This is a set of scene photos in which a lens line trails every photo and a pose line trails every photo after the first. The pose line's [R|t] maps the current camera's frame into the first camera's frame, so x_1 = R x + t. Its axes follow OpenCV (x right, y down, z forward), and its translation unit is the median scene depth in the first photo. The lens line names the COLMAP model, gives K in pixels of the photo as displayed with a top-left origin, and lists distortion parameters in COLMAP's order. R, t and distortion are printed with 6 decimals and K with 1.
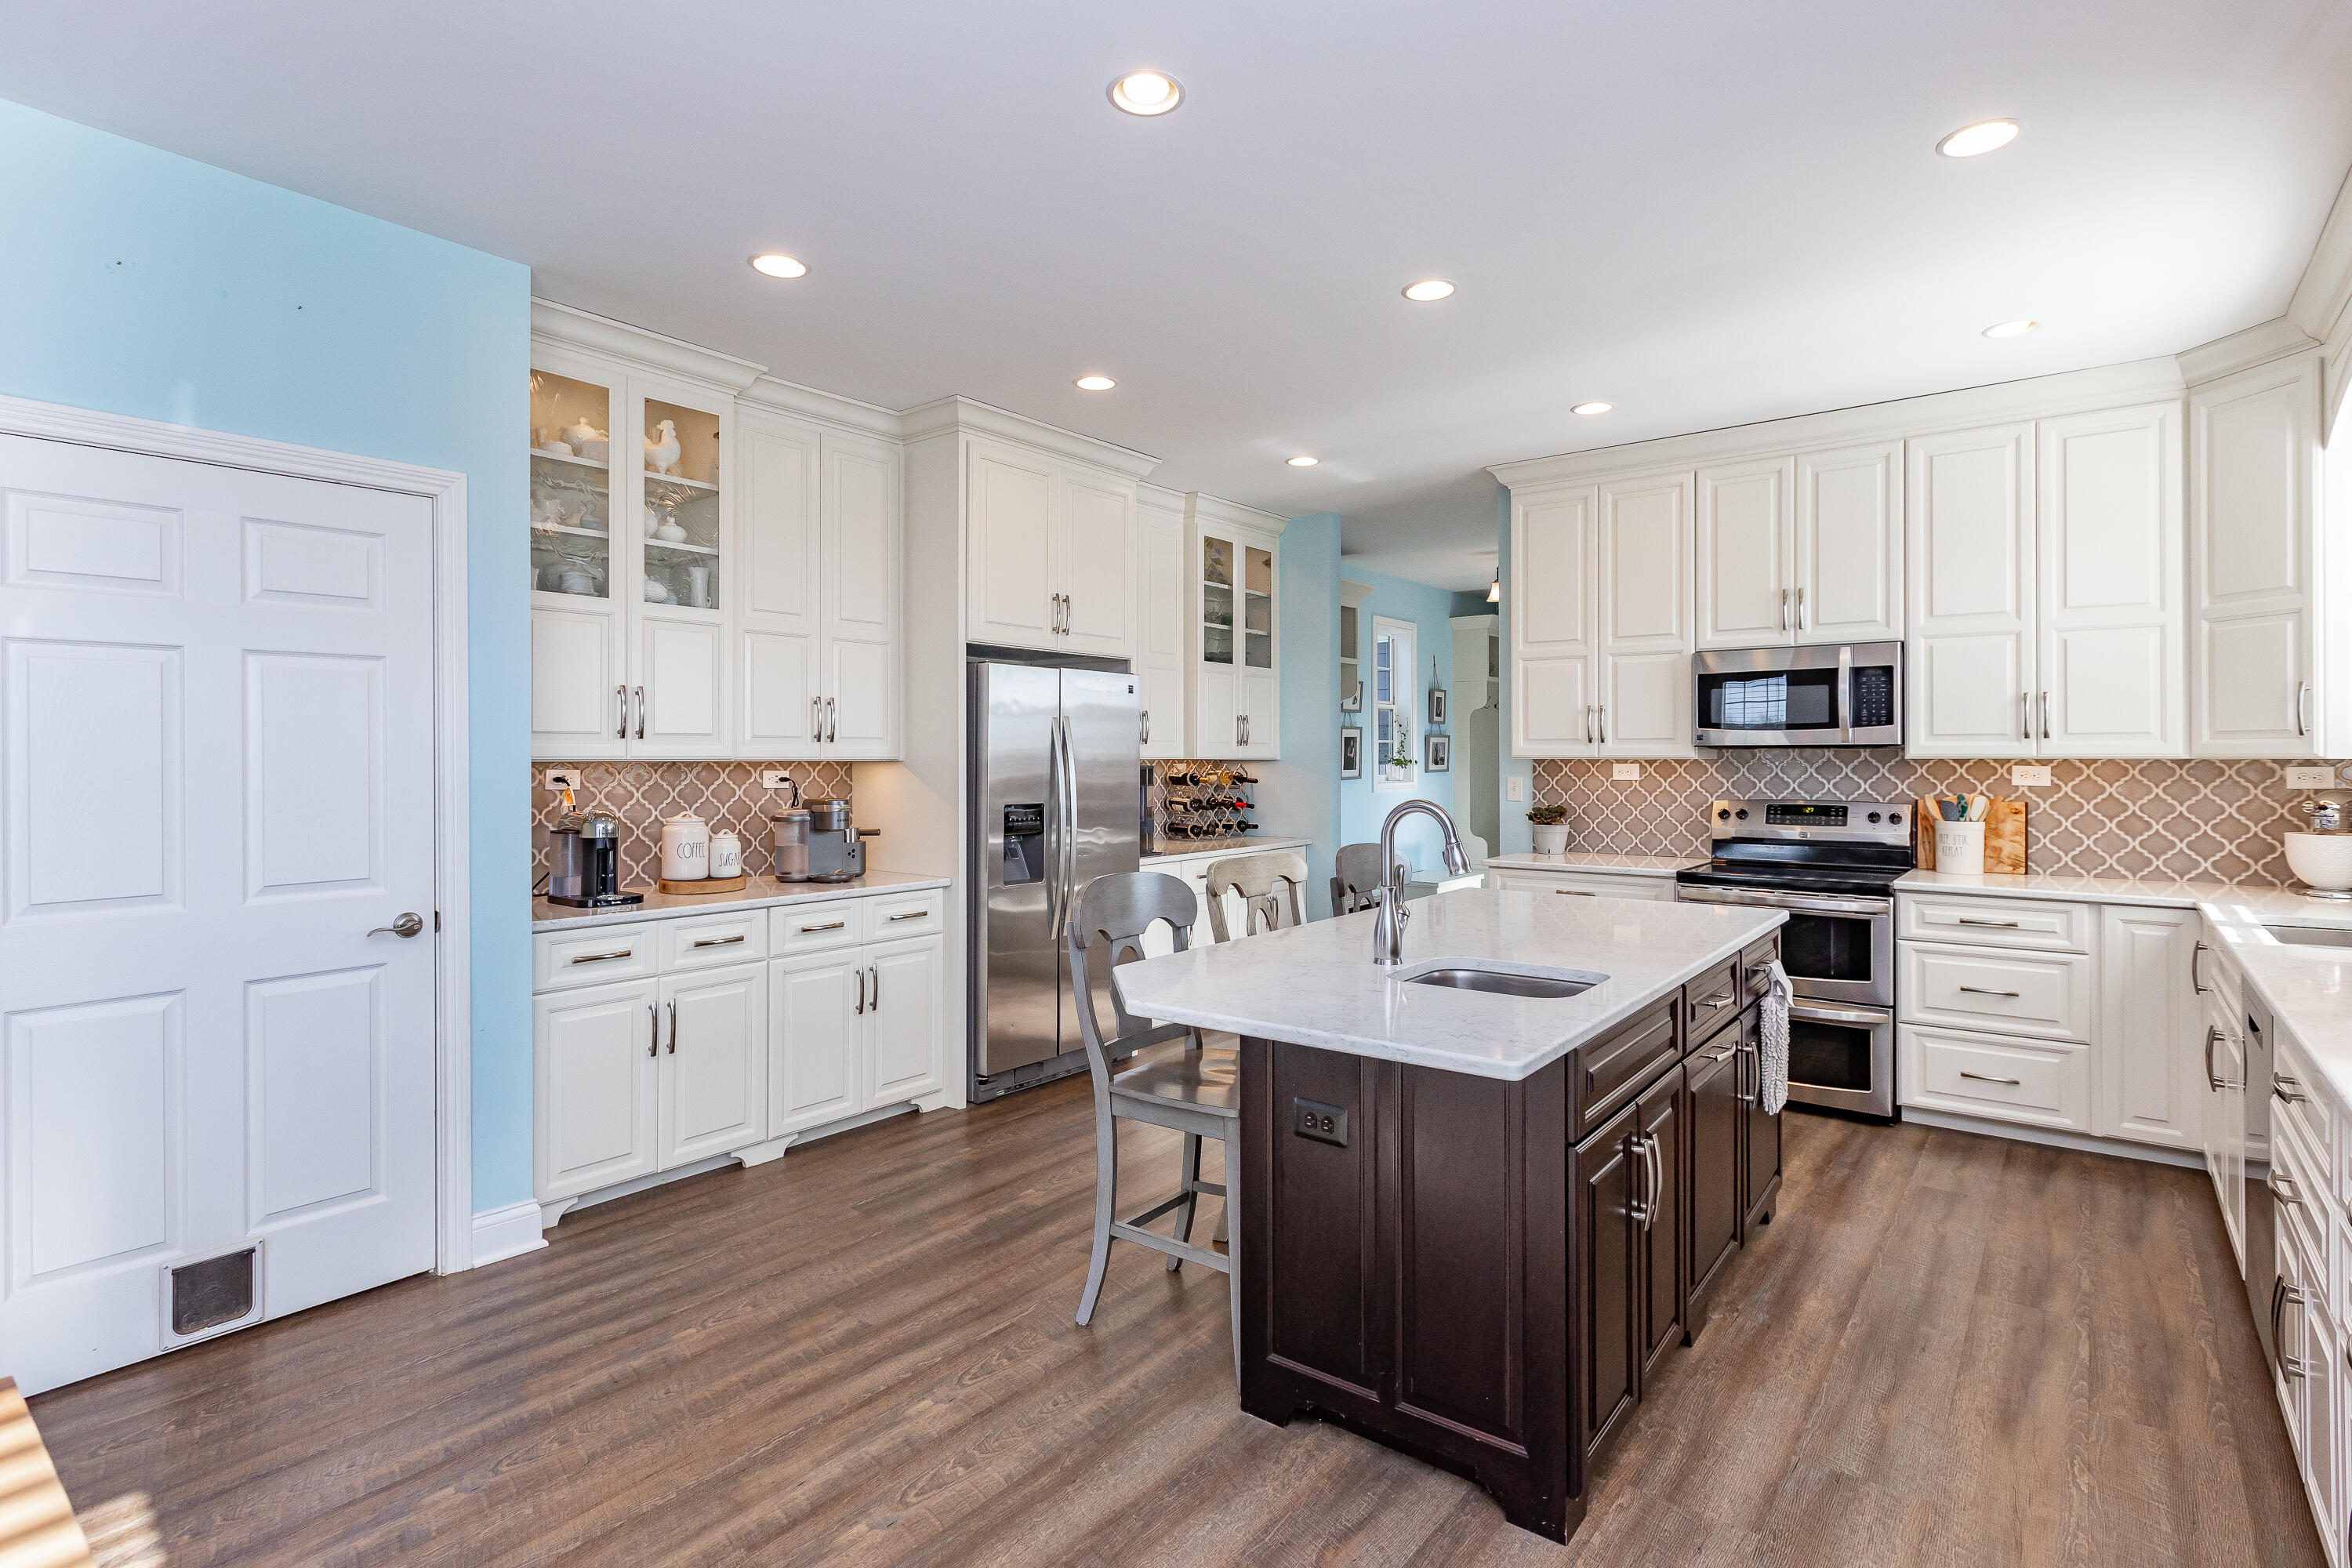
lens RADIAL K [[1148.2, 0, 1184.1], [0, 1148.2, 754.6], [0, 0, 1]] dist [0.001465, 0.000273]
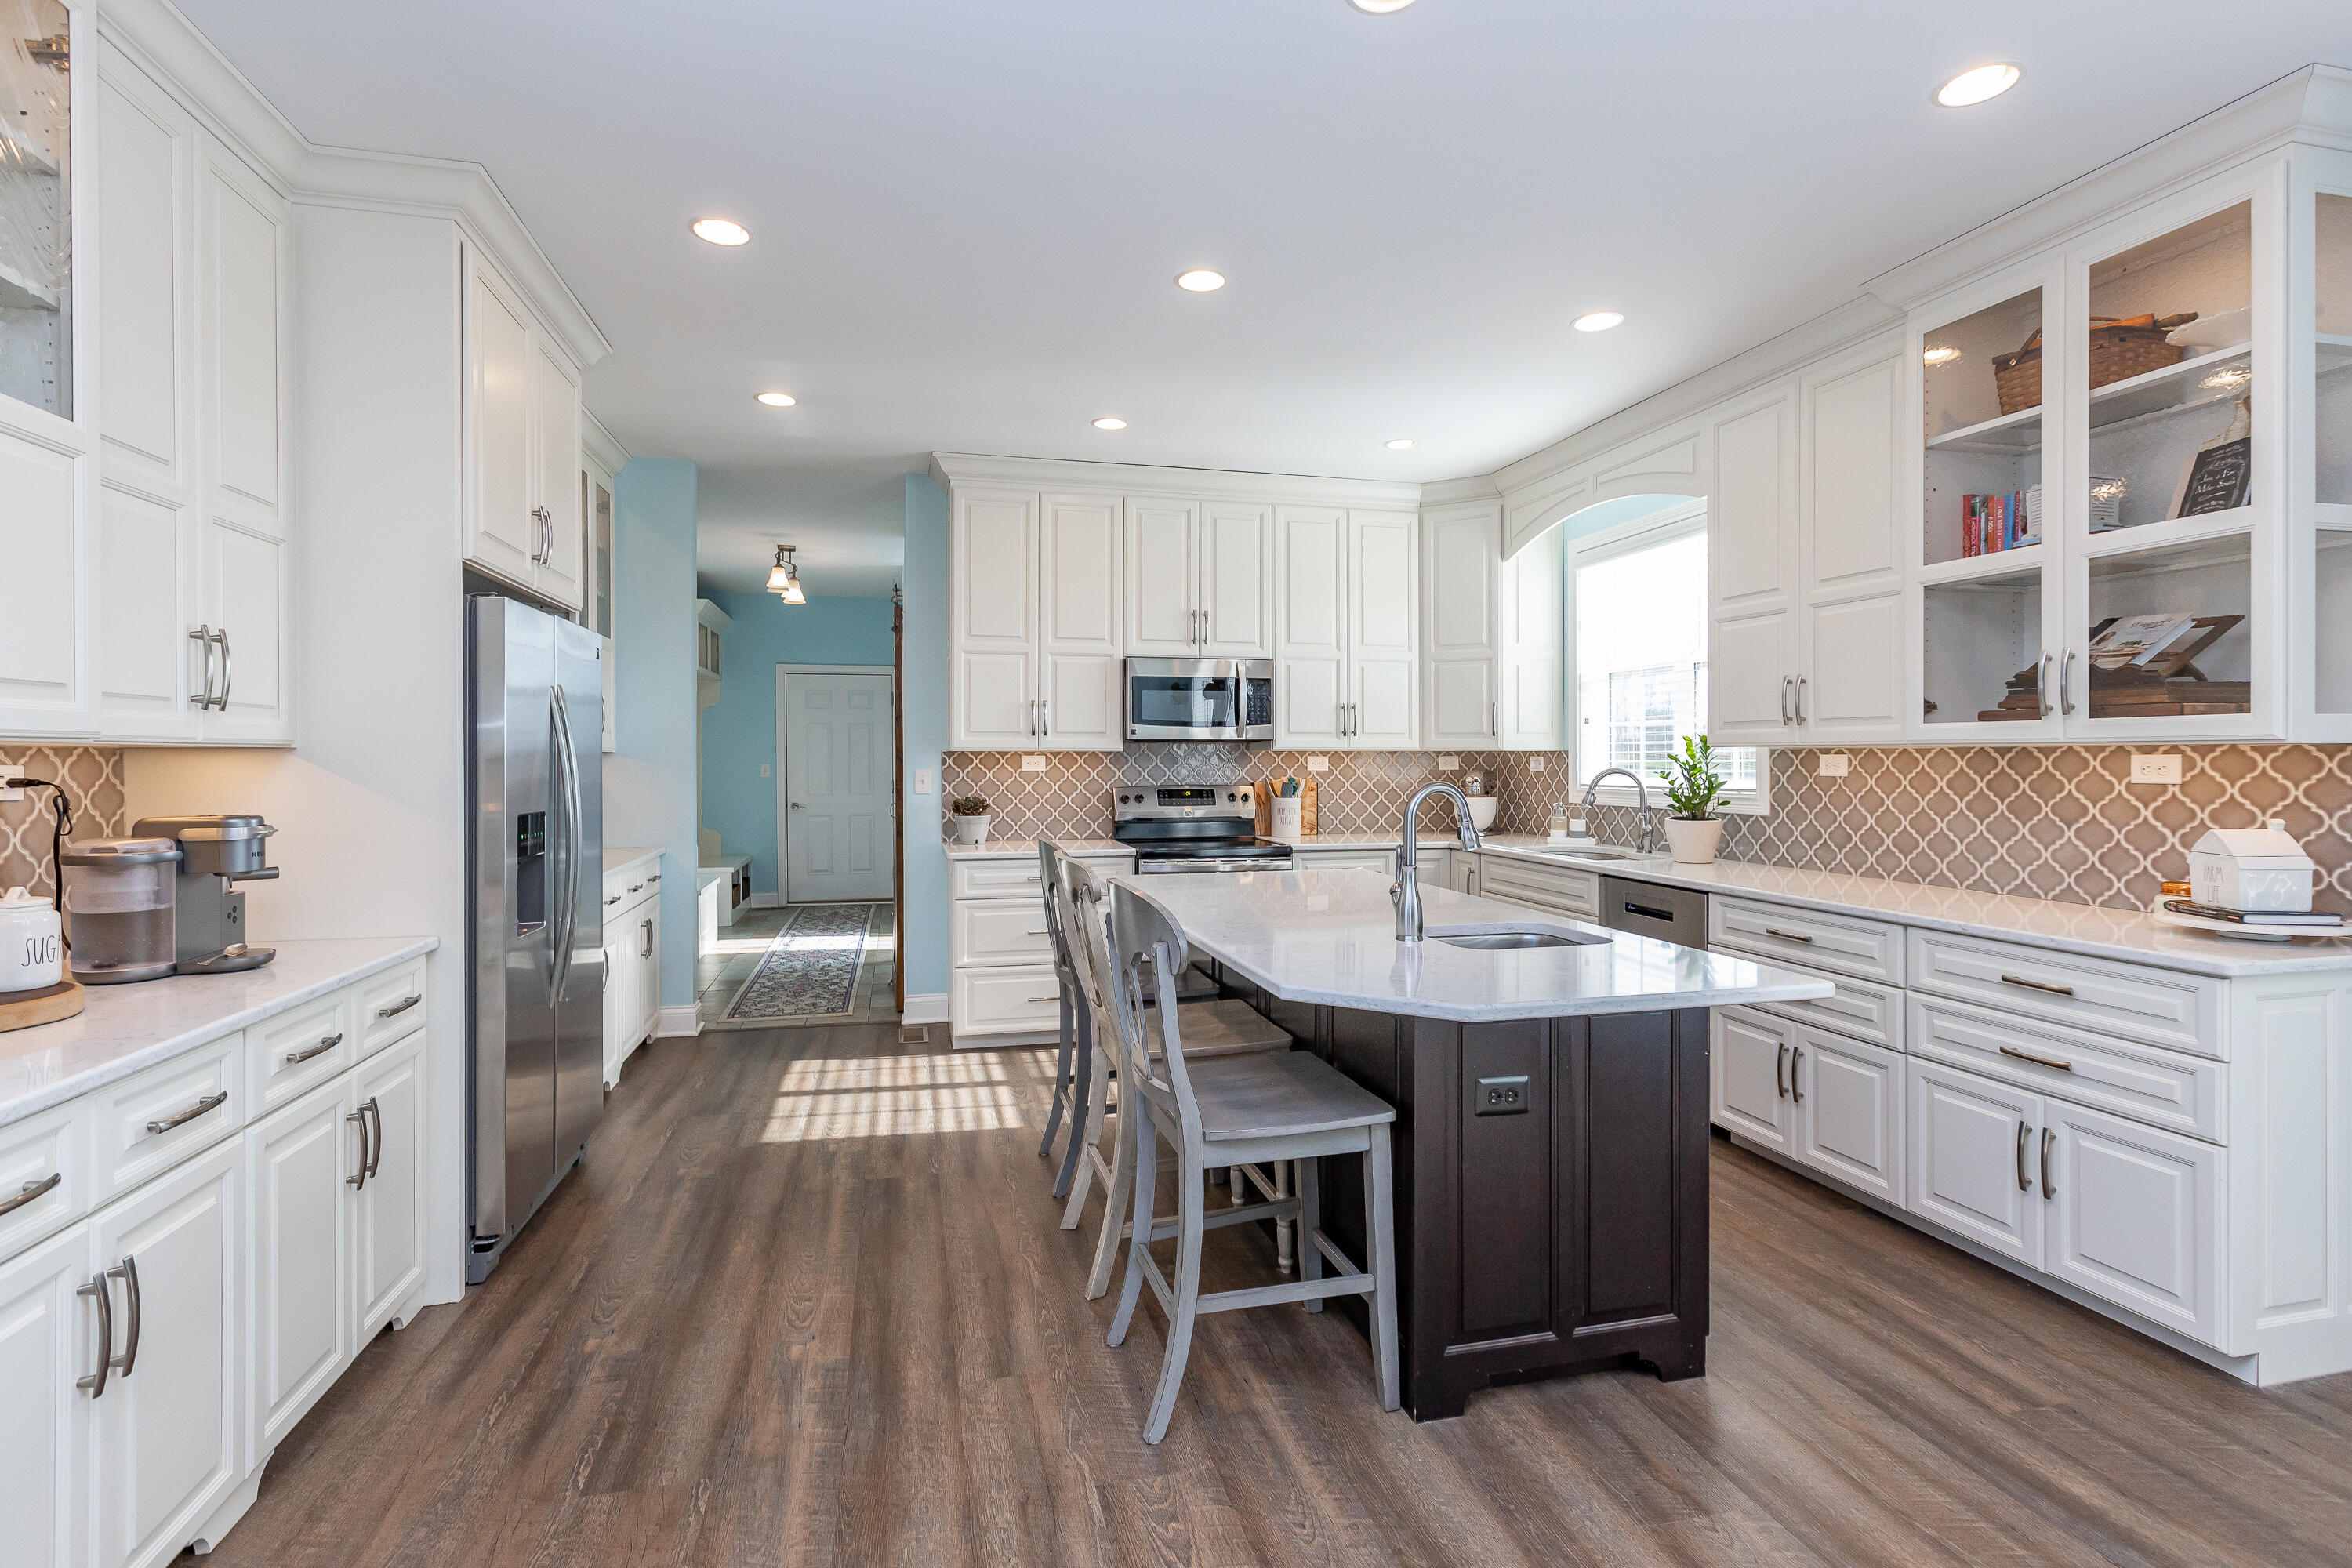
lens RADIAL K [[1104.0, 0, 1162.7], [0, 1104.0, 757.7], [0, 0, 1]] dist [0.000349, 0.000016]
pose [[0.621050, -0.000324, 0.783771, -0.432215], [-0.000924, 0.999999, 0.001145, 0.010349], [-0.783771, -0.001436, 0.621049, 0.323963]]
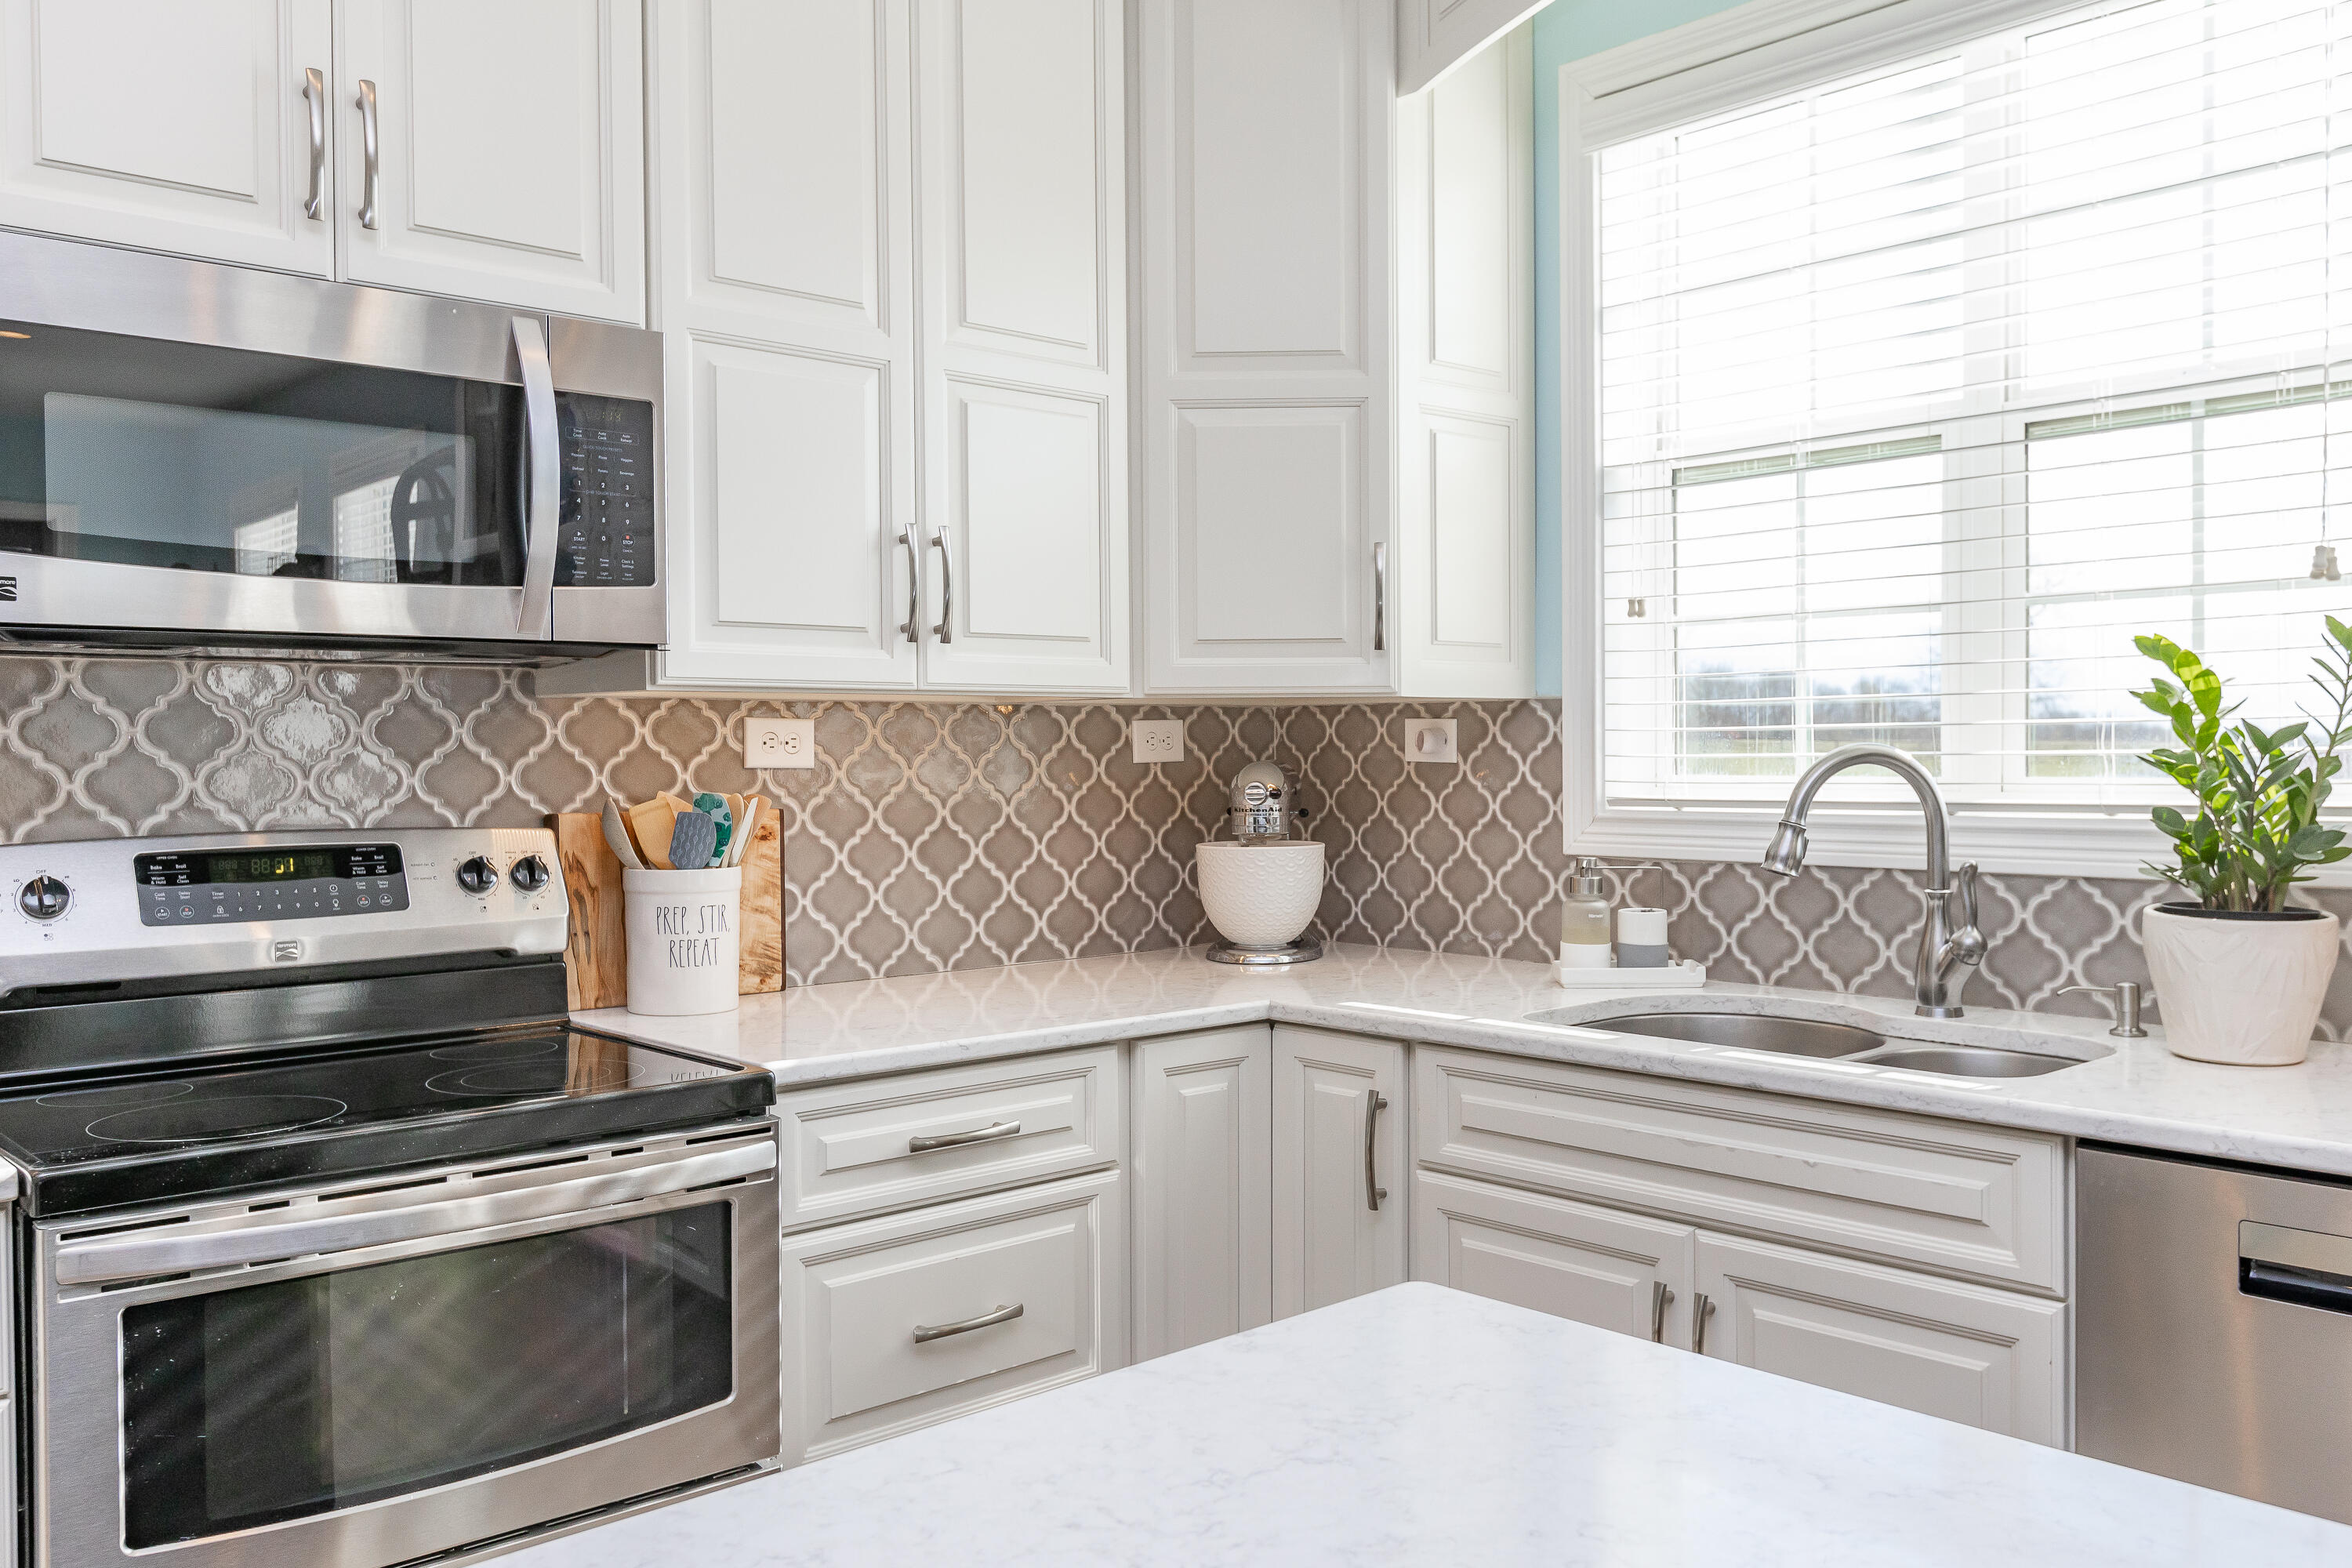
lens RADIAL K [[1867.0, 0, 1219.2], [0, 1867.0, 779.8], [0, 0, 1]] dist [-0.007220, -0.002738]
pose [[0.160608, -0.017328, 0.986866, 0.122348], [0.005191, 0.999847, 0.016711, 0.021603], [-0.987005, 0.002439, 0.160673, 0.757925]]
